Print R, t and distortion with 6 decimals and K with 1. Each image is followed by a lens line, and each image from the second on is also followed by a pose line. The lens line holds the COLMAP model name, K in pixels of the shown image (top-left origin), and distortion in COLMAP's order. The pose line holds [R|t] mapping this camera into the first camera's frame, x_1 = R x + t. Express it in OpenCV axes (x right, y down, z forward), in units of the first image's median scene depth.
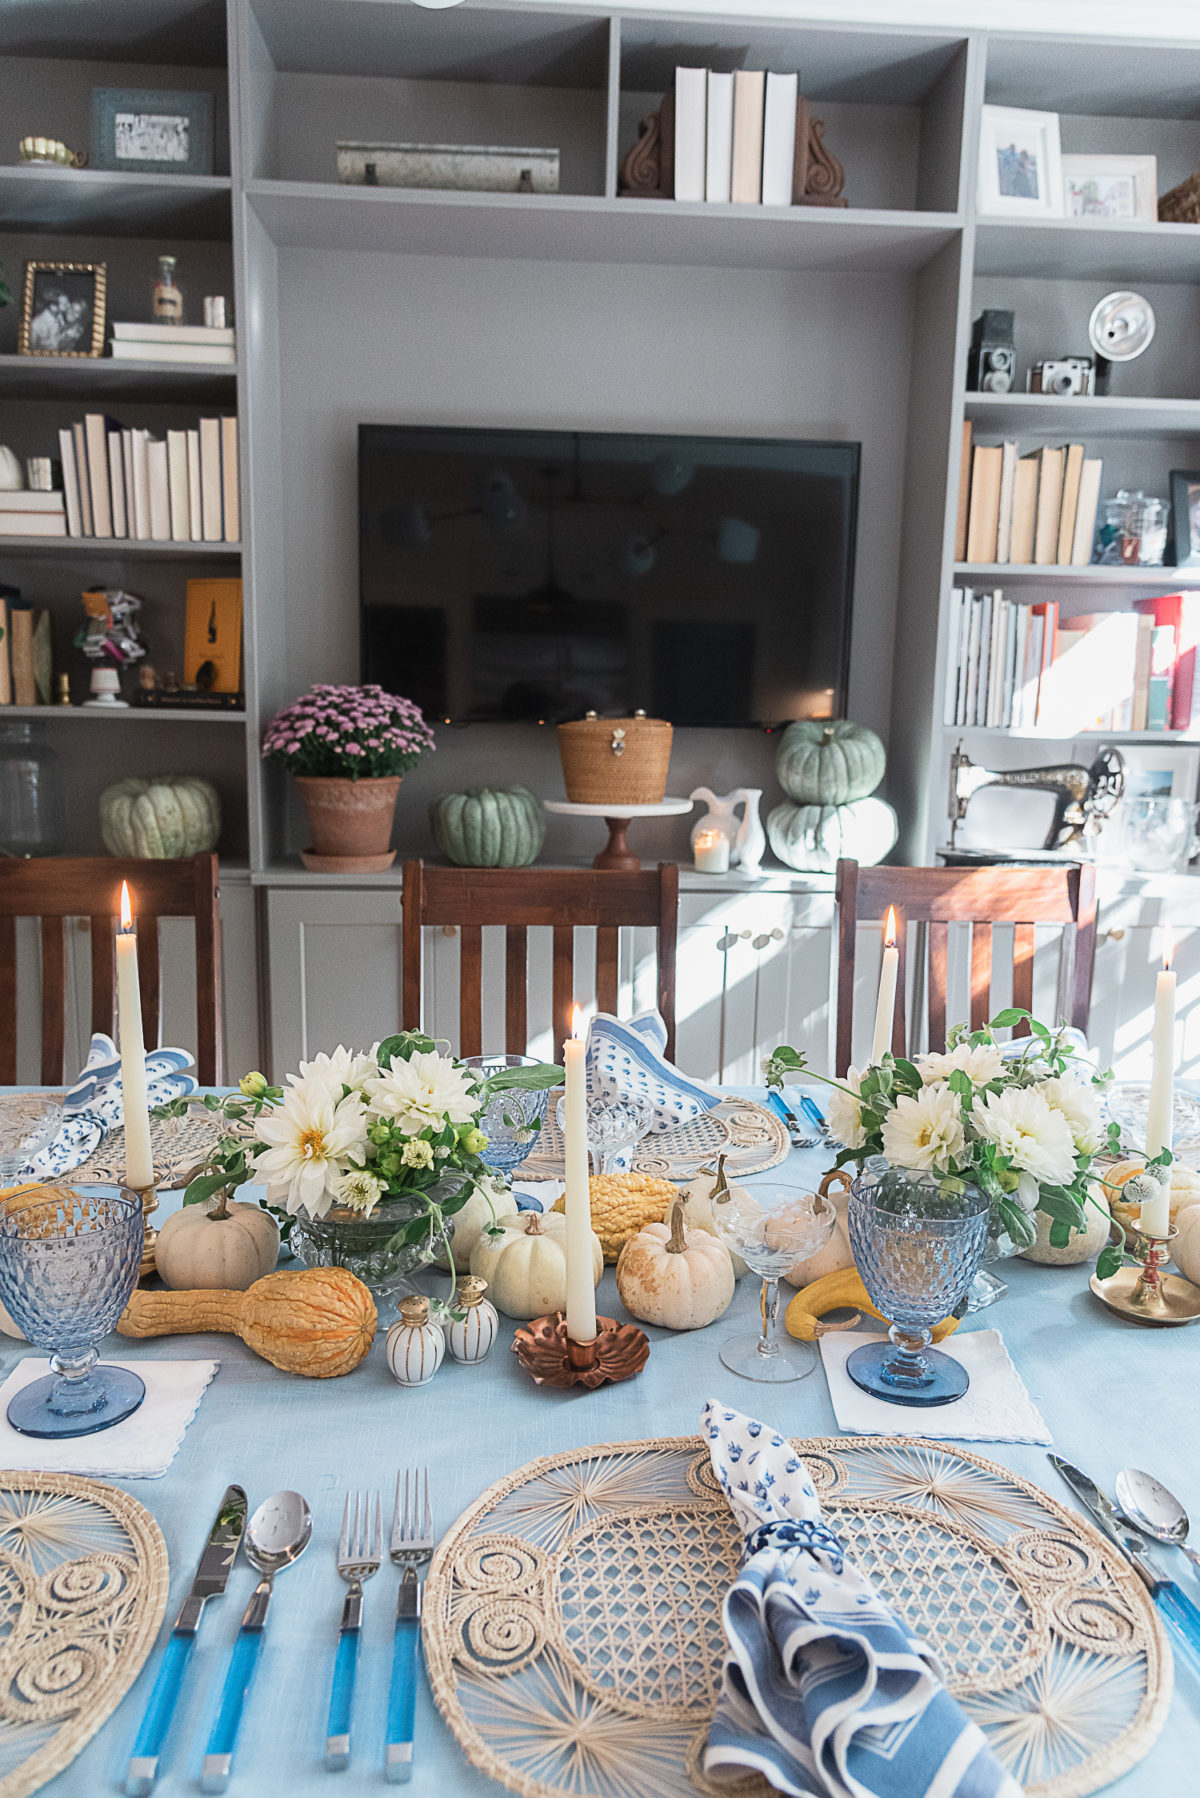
lens RADIAL K [[1257.4, 0, 601.8], [0, 1257.4, 926.8], [0, 0, 1]] dist [0.000324, -0.012368]
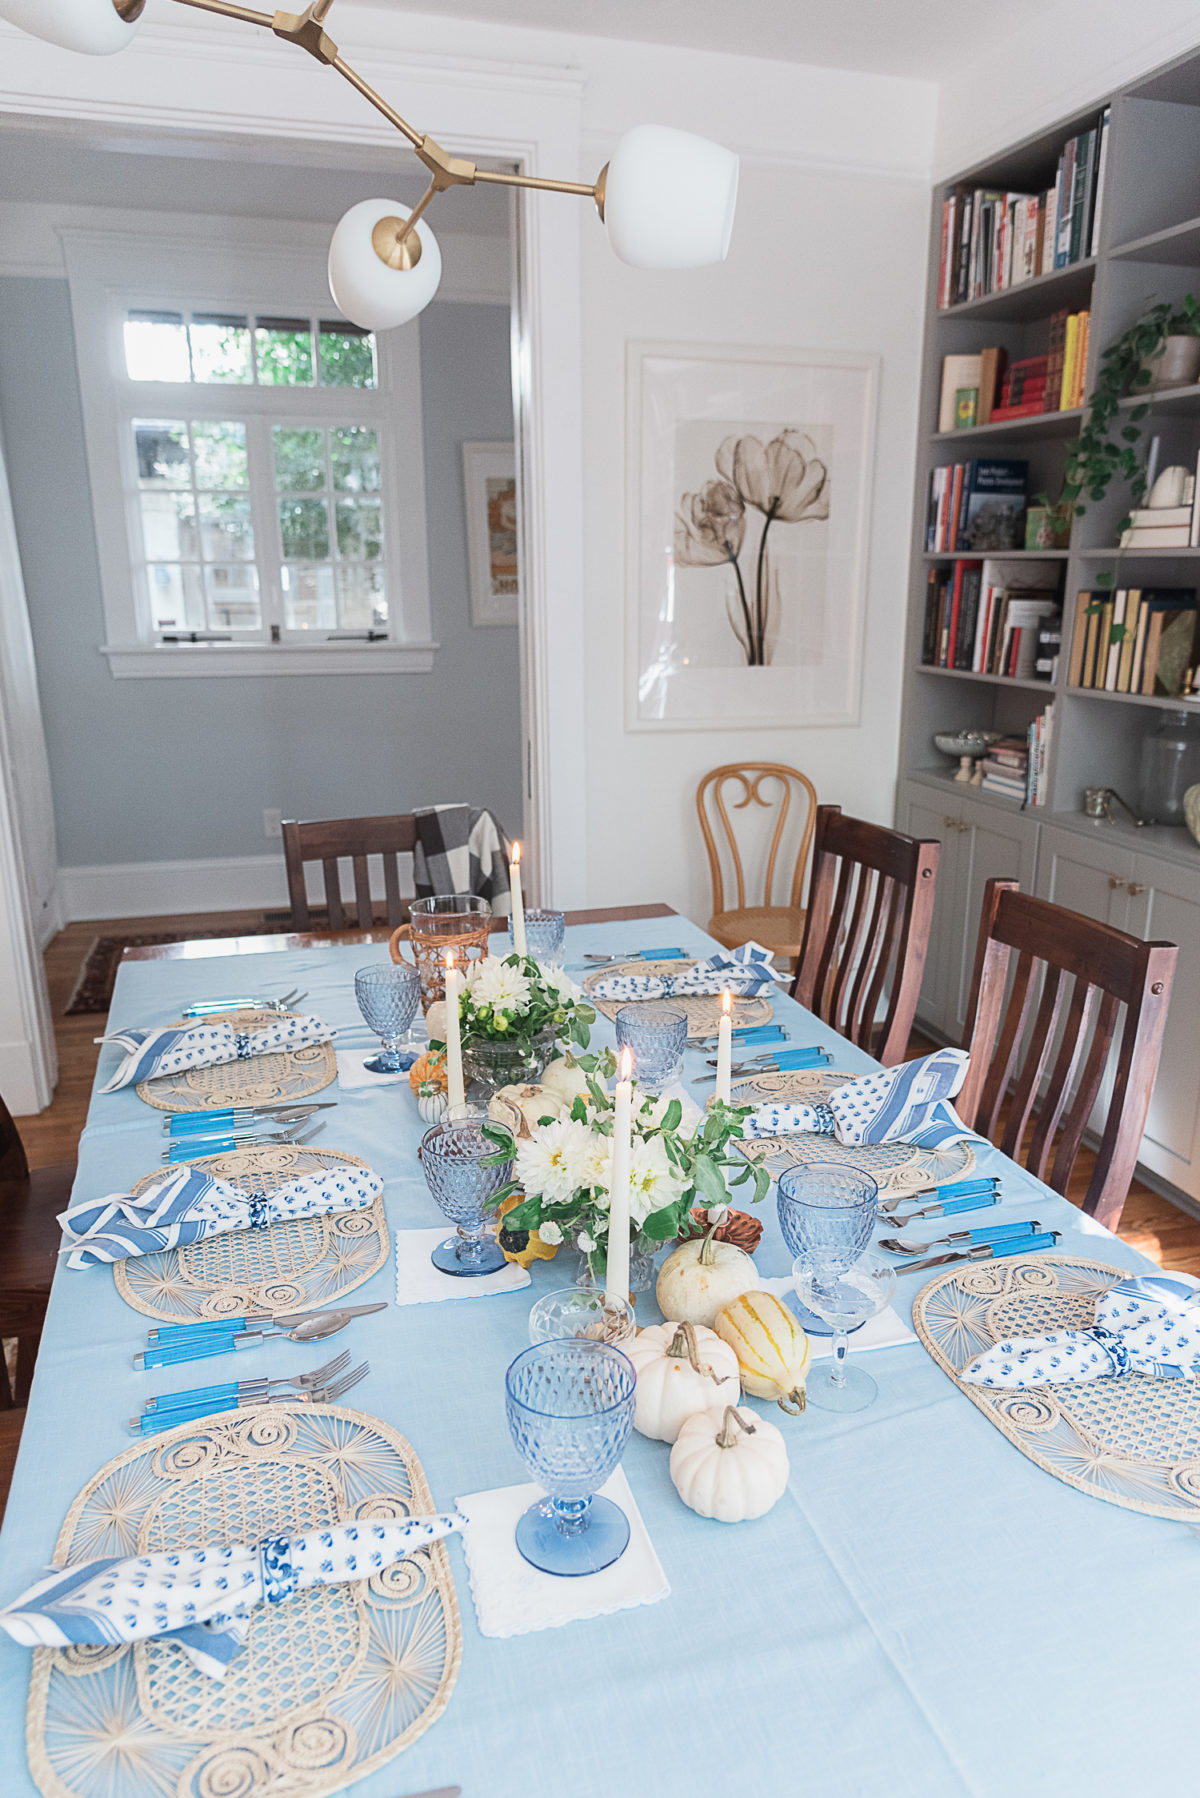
lens RADIAL K [[1236.1, 0, 632.7], [0, 1236.1, 944.4], [0, 0, 1]] dist [-0.009122, -0.009654]
pose [[0.231736, 0.260071, -0.937370, 1.376075], [-0.172900, 0.959269, 0.223403, -0.314199], [0.957290, 0.110301, 0.267263, 0.660245]]
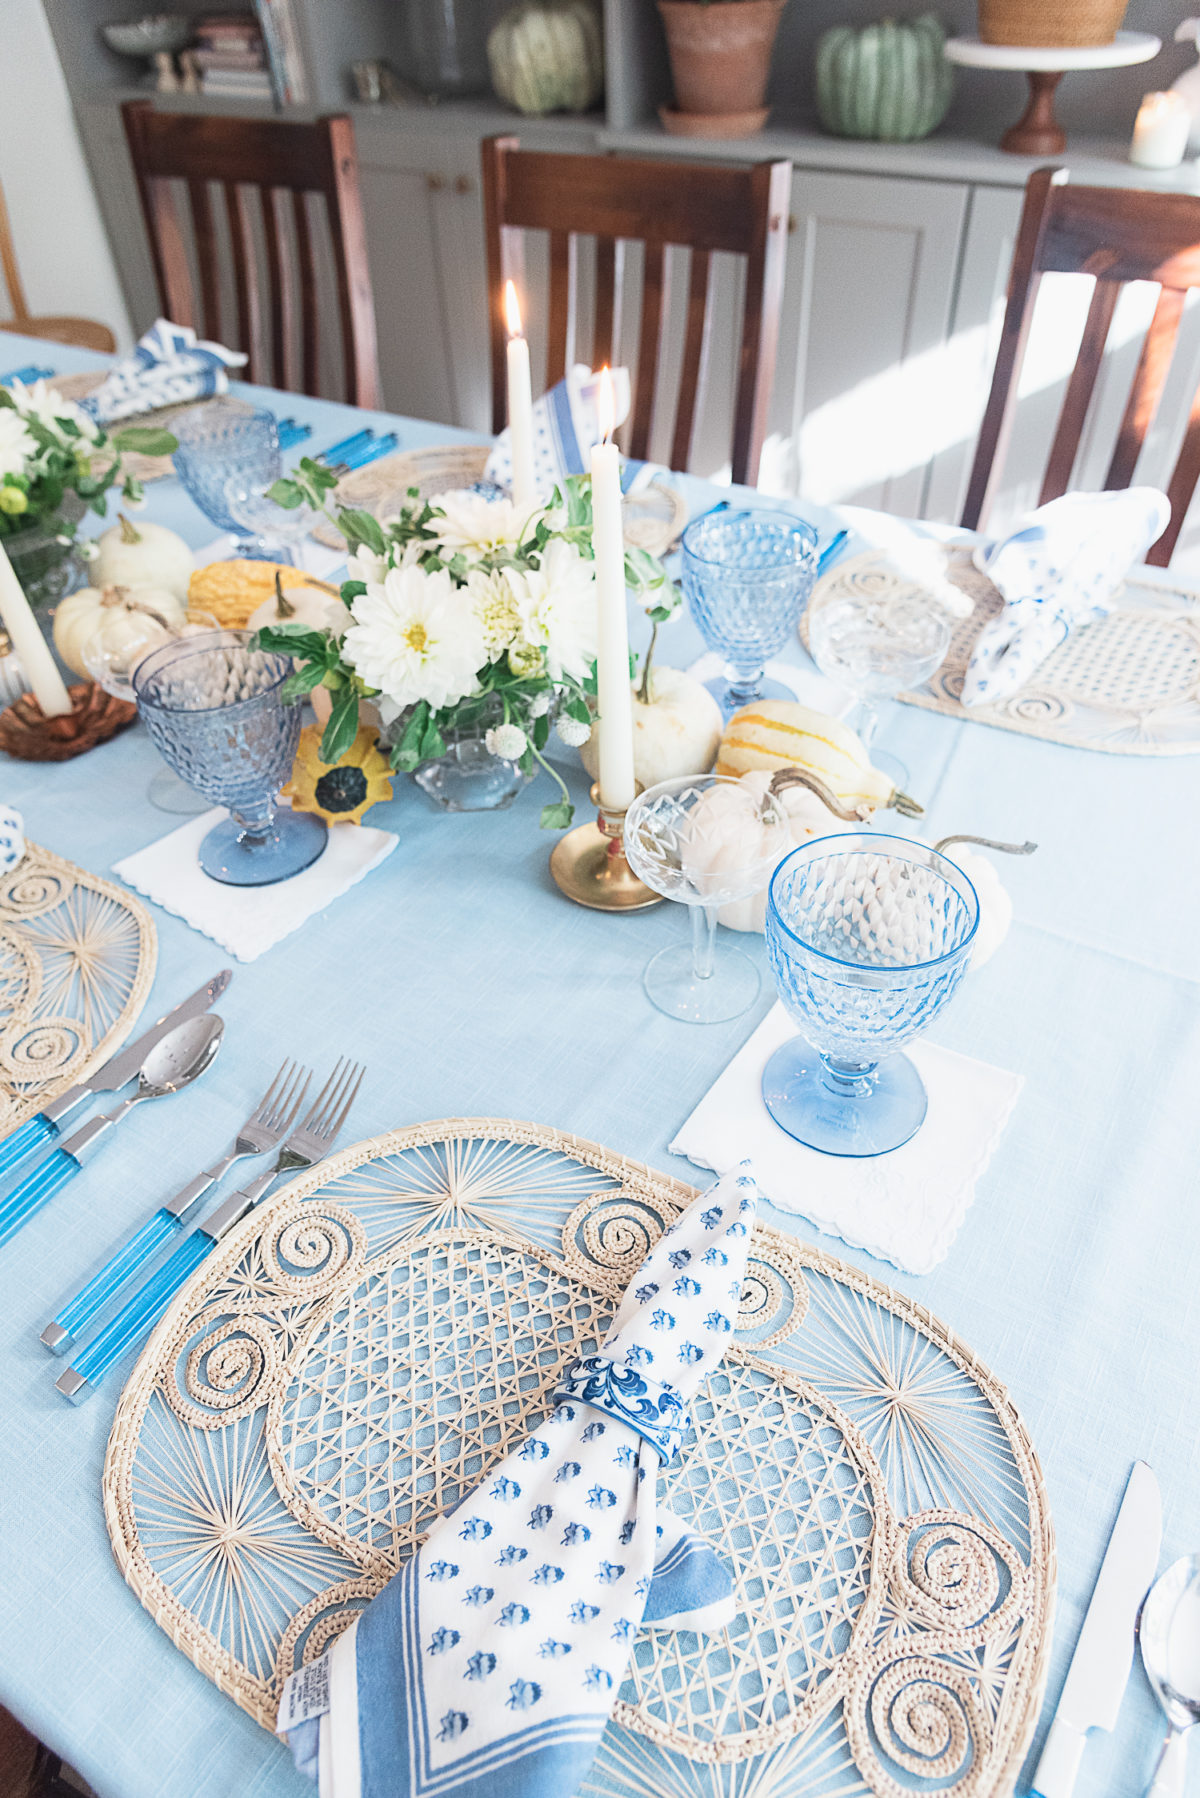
lens RADIAL K [[1183.5, 0, 604.2], [0, 1183.5, 901.9], [0, 0, 1]] dist [-0.004809, -0.005424]
pose [[0.811406, 0.356385, -0.463261, 0.772463], [-0.059964, 0.839175, 0.540545, -0.091687], [0.581399, -0.410822, 0.702282, 0.447130]]
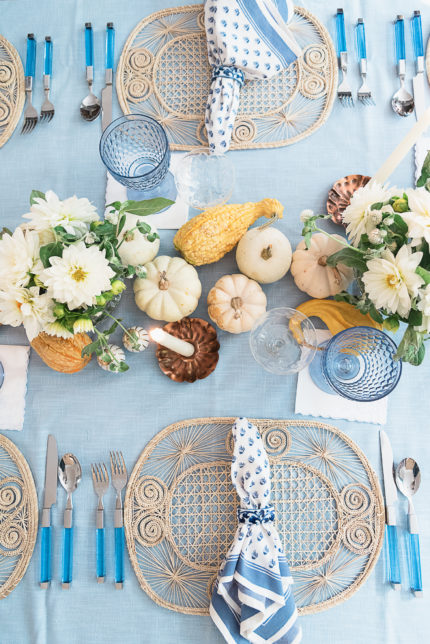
lens RADIAL K [[423.9, 0, 216.5], [0, 423.9, 323.0], [0, 0, 1]] dist [-0.004809, -0.005424]
pose [[0.996030, 0.059577, -0.066140, 0.069222], [0.044023, 0.316102, 0.947703, -0.329774], [0.077368, -0.946853, 0.312224, 0.728165]]
